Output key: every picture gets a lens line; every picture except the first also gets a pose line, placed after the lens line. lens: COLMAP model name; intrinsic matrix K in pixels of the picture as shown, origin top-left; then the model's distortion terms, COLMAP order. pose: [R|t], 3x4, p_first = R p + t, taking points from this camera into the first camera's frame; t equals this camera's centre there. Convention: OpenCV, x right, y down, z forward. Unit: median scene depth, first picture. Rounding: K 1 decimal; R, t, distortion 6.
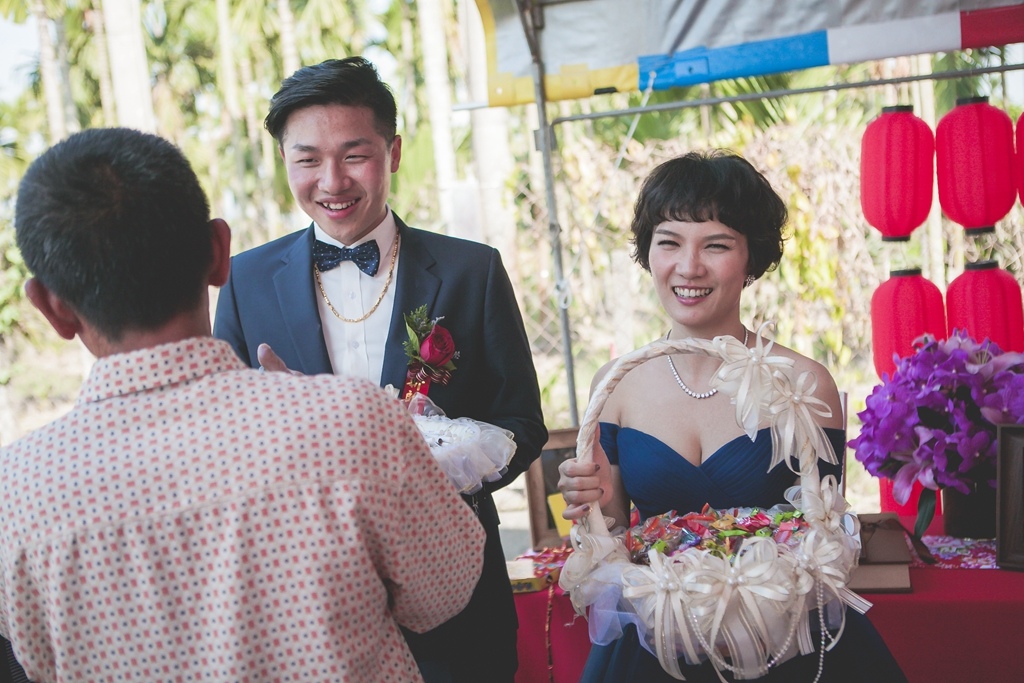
lens RADIAL K [[1201.5, 0, 512.0], [0, 1201.5, 341.5], [0, 0, 1]] dist [-0.015514, -0.052204]
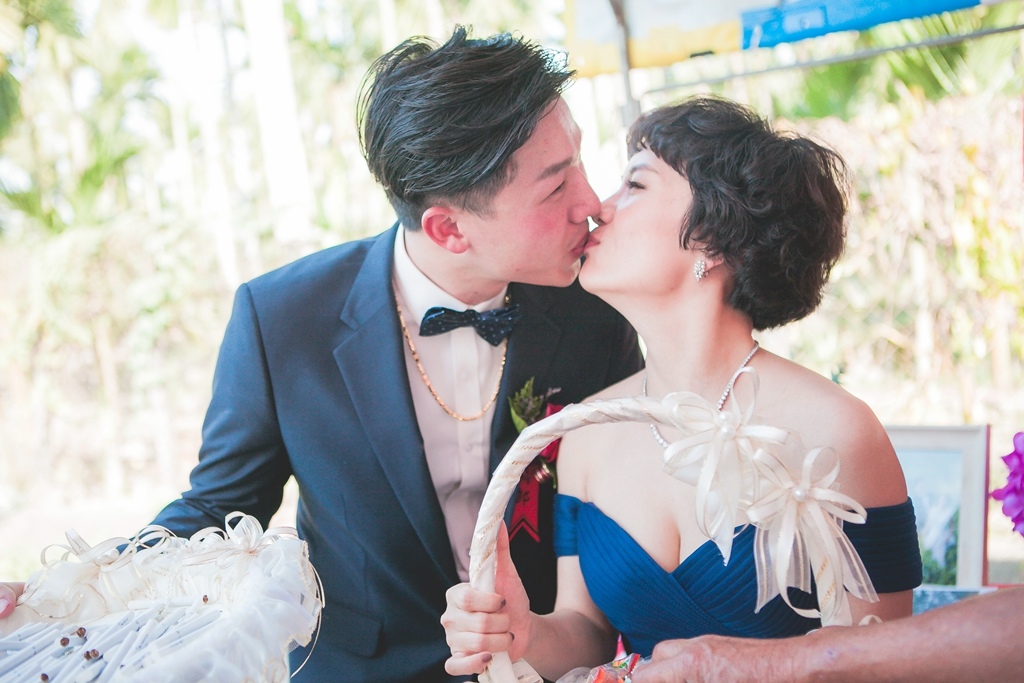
lens RADIAL K [[1201.5, 0, 512.0], [0, 1201.5, 341.5], [0, 0, 1]] dist [-0.015514, -0.052204]
pose [[0.987053, -0.001855, -0.160383, 0.057841], [0.002726, 0.999983, 0.005210, -0.010253], [0.160370, -0.005580, 0.987041, 0.112351]]
